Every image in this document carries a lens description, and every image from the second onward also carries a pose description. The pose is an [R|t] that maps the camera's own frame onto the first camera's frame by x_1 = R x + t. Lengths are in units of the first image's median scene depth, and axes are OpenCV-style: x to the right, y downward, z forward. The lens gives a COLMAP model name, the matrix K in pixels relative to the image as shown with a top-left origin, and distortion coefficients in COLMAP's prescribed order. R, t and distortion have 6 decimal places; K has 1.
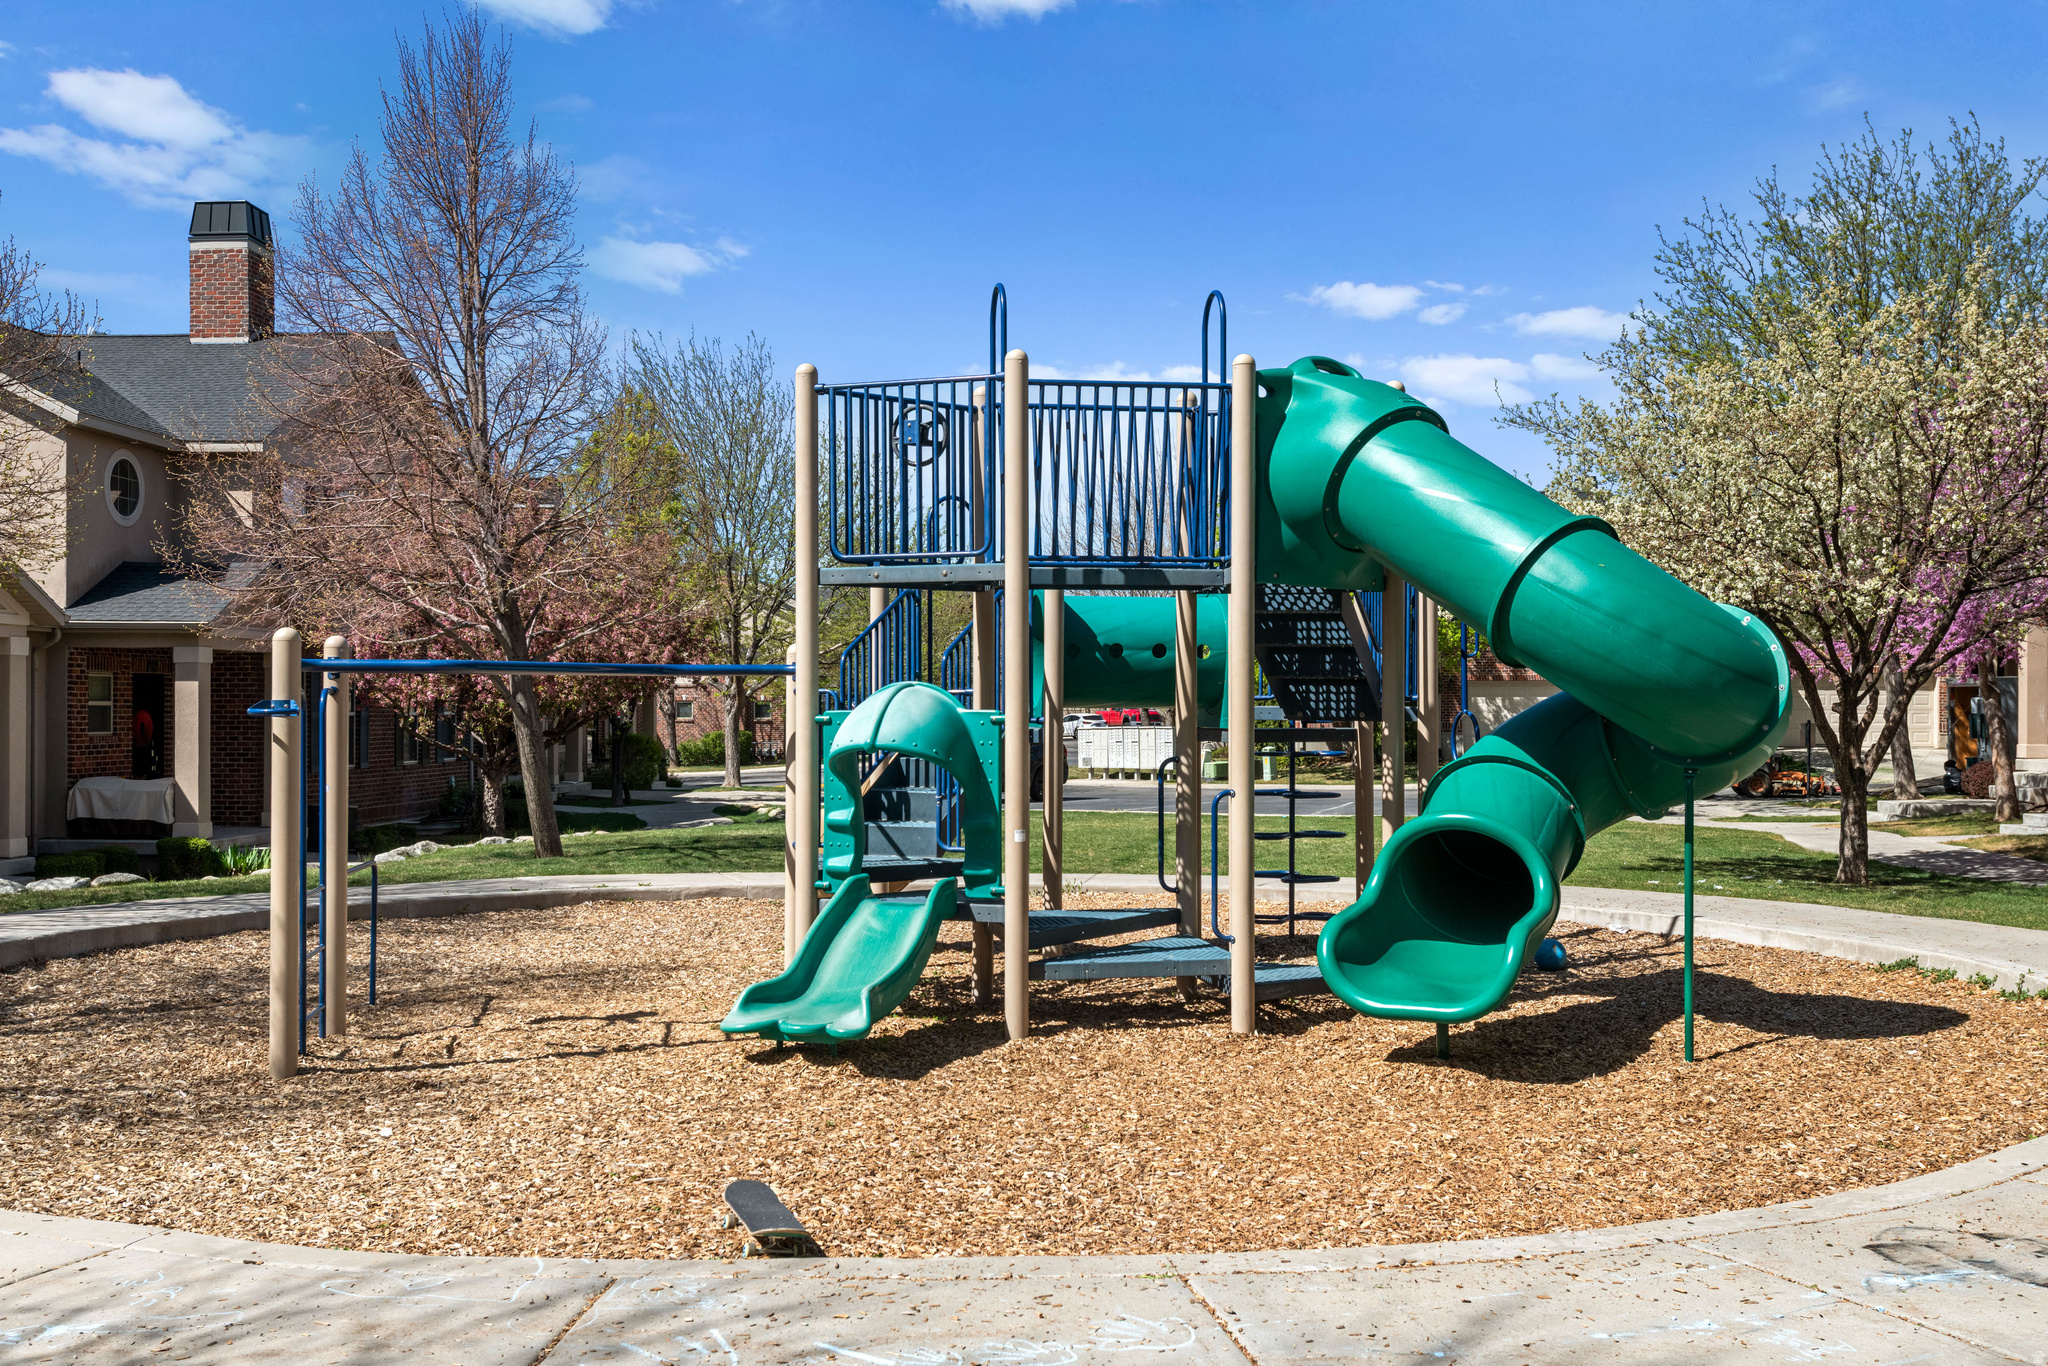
lens RADIAL K [[2021.7, 0, 1015.0], [0, 2021.7, 683.2], [0, 0, 1]] dist [0.006221, 0.000000]
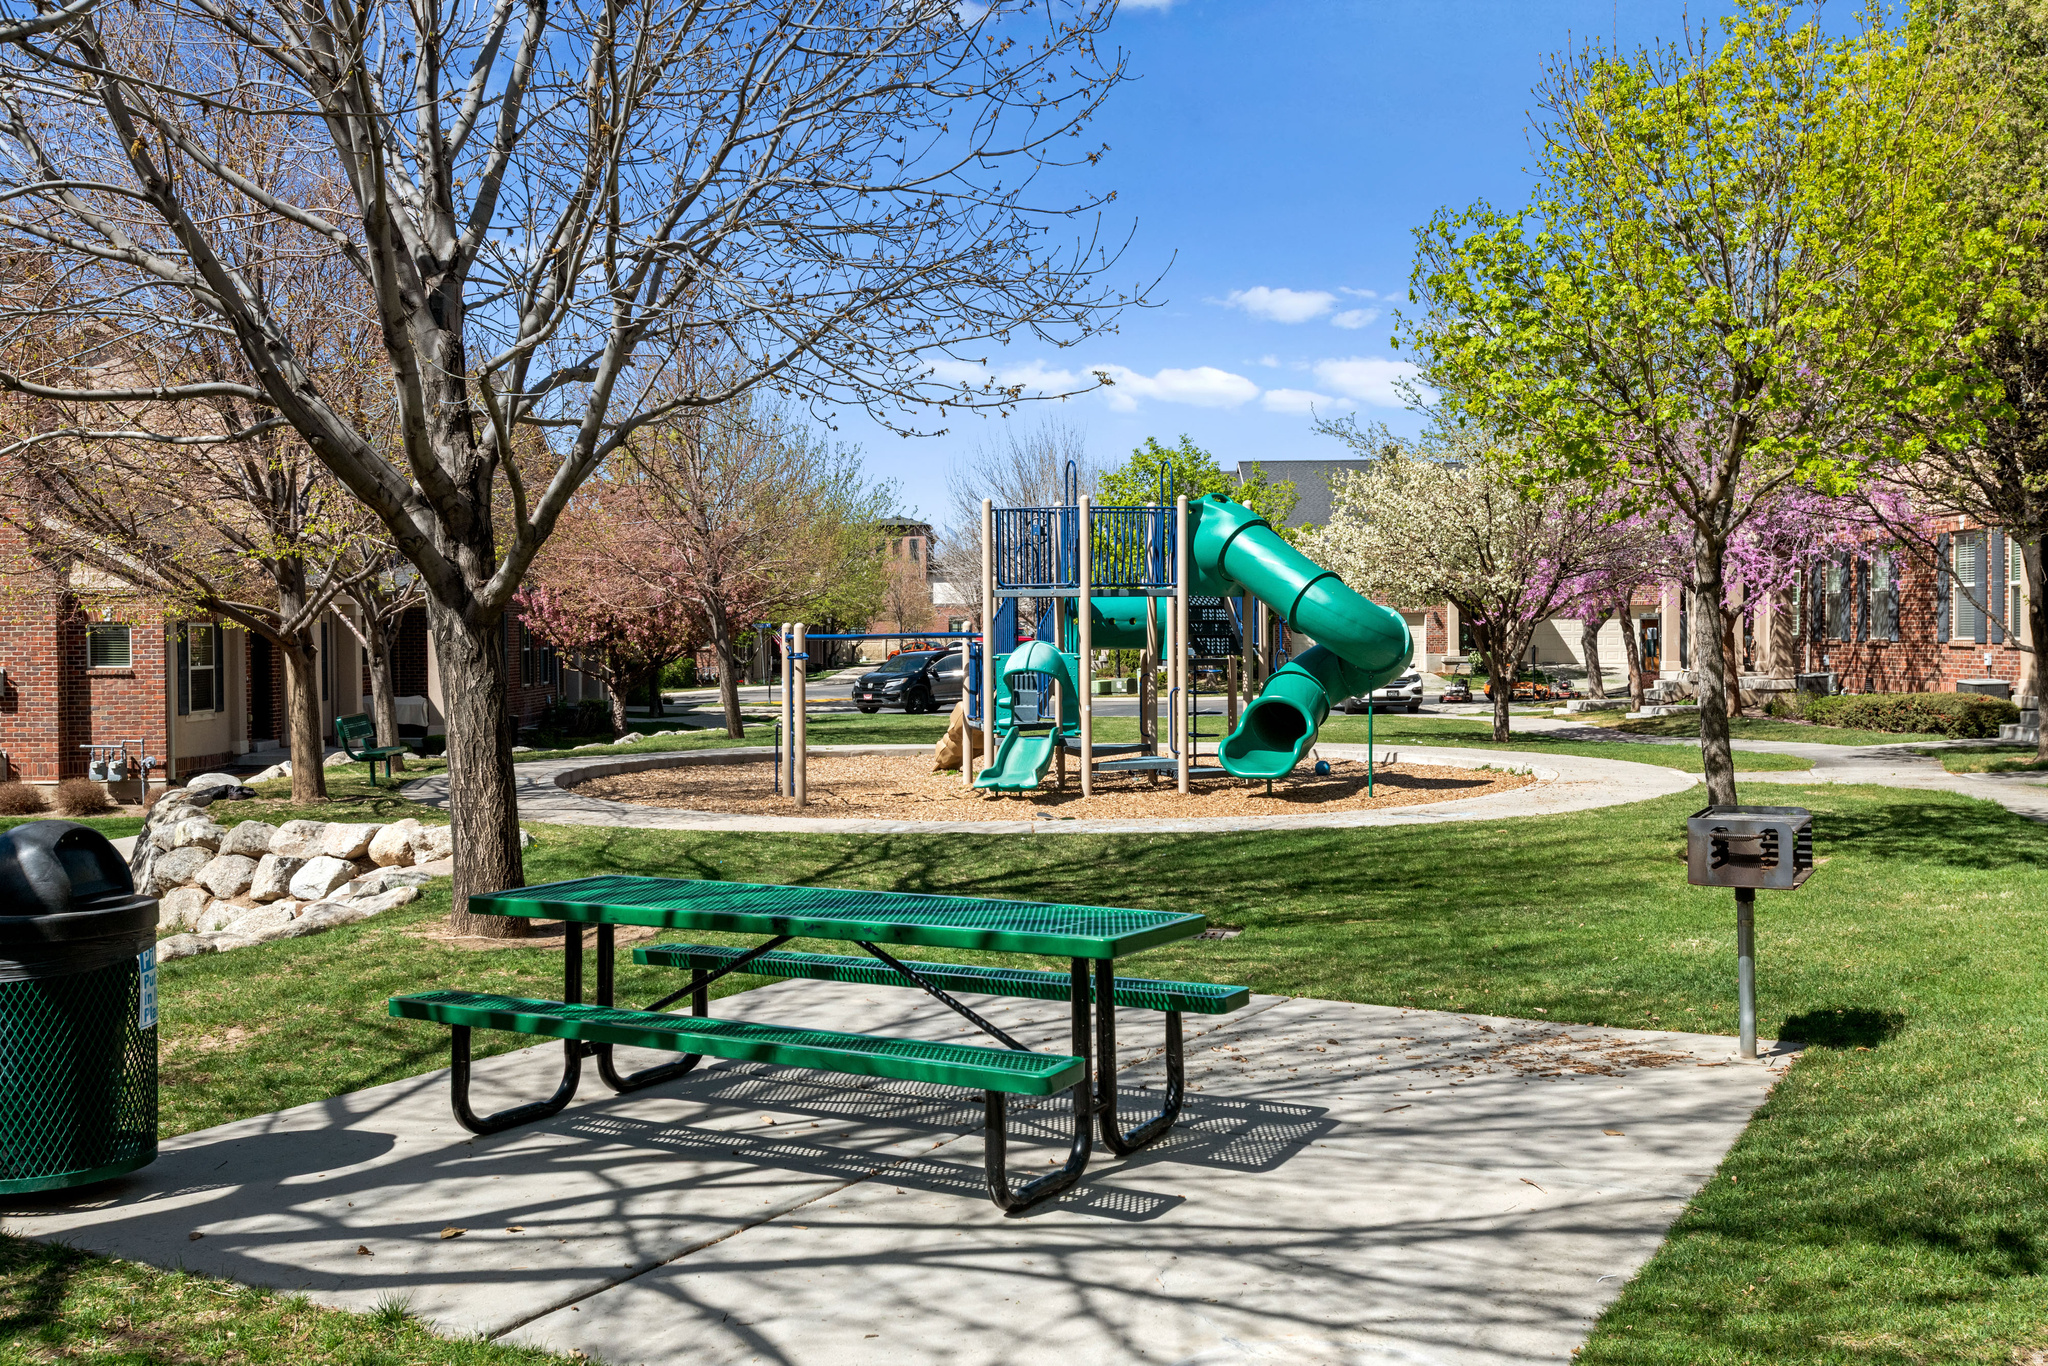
lens RADIAL K [[2021.7, 0, 1028.1], [0, 2021.7, 682.8], [0, 0, 1]] dist [0.006221, 0.000000]
pose [[0.996401, -0.010295, 0.084142, -0.250036], [0.007052, 0.999224, 0.038754, -0.041015], [-0.084476, -0.038021, 0.995700, -1.237998]]
